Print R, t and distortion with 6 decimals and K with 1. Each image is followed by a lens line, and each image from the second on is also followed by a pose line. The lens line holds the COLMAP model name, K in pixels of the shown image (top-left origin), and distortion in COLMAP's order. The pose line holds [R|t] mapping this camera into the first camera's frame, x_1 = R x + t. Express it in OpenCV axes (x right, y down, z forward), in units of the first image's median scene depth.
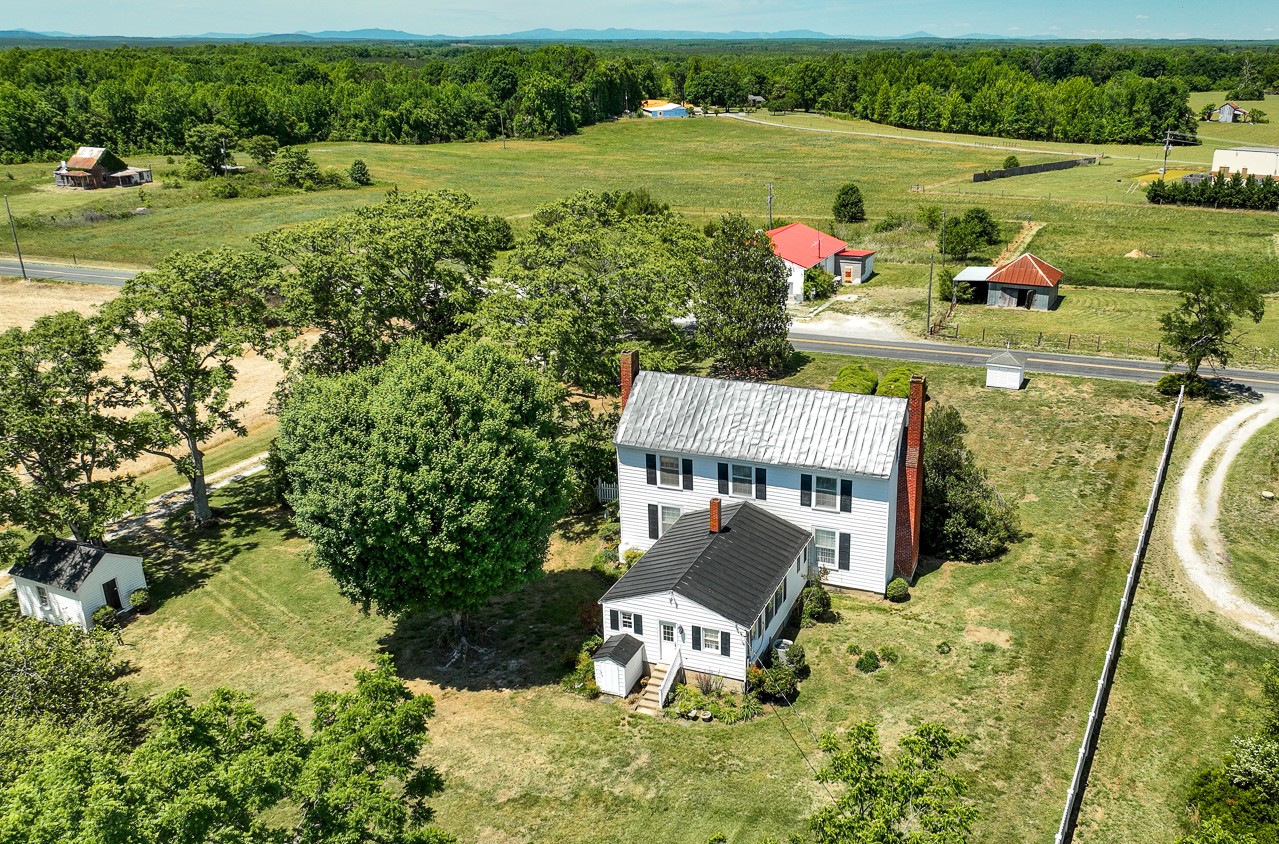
lens RADIAL K [[1276.9, 0, 639.5], [0, 1276.9, 422.0], [0, 0, 1]] dist [-0.003863, 0.021345]
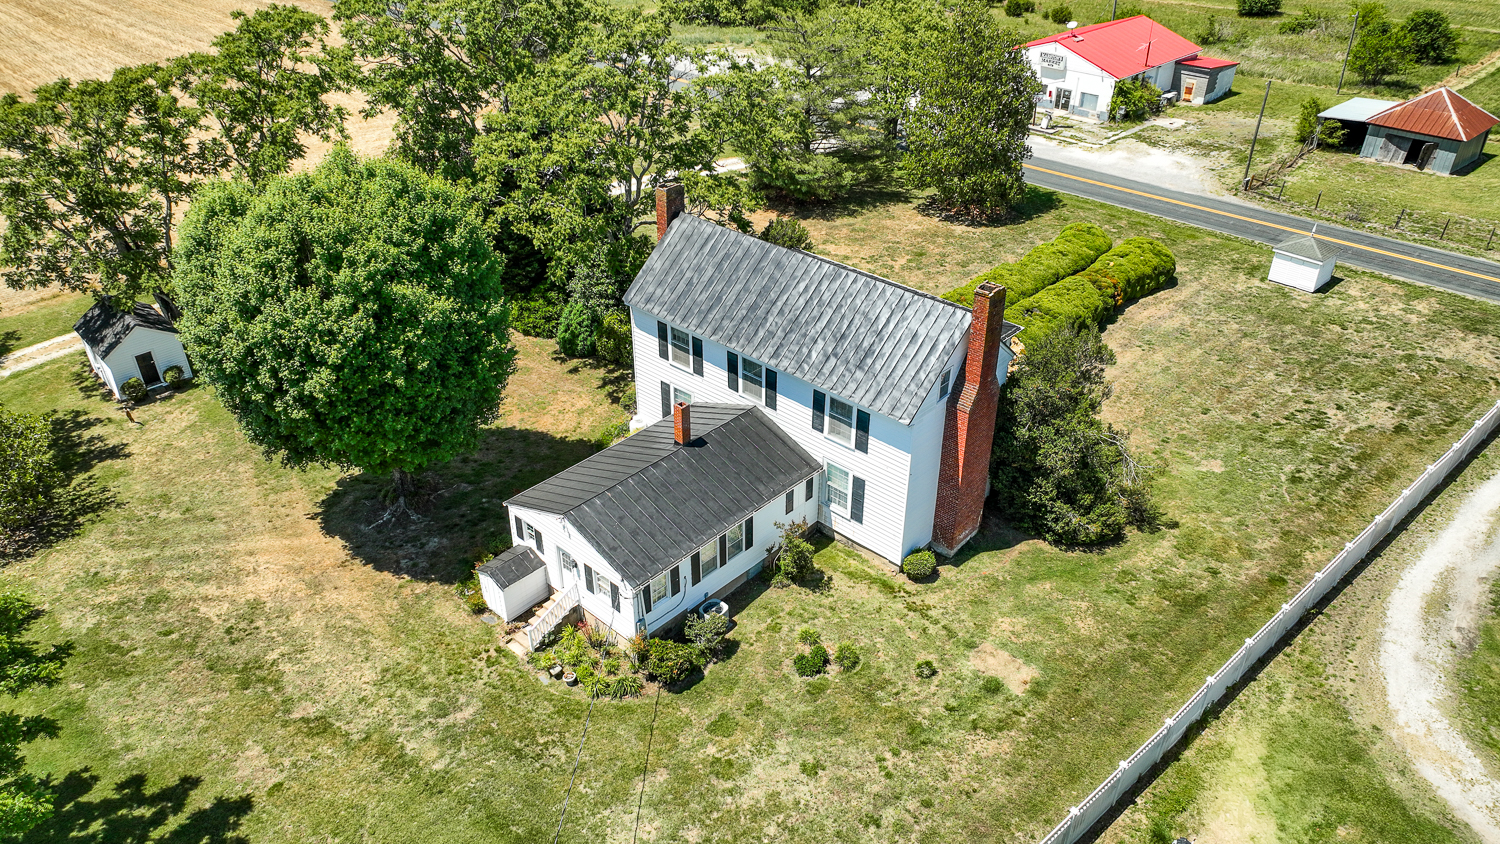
lens RADIAL K [[1098.0, 0, 750.0], [0, 1098.0, 422.0], [0, 0, 1]] dist [0.001889, 0.008924]
pose [[0.908168, 0.212506, -0.360655, 0.323290], [-0.120785, 0.957945, 0.260293, -0.101613], [0.400802, -0.192828, 0.895642, 0.403847]]
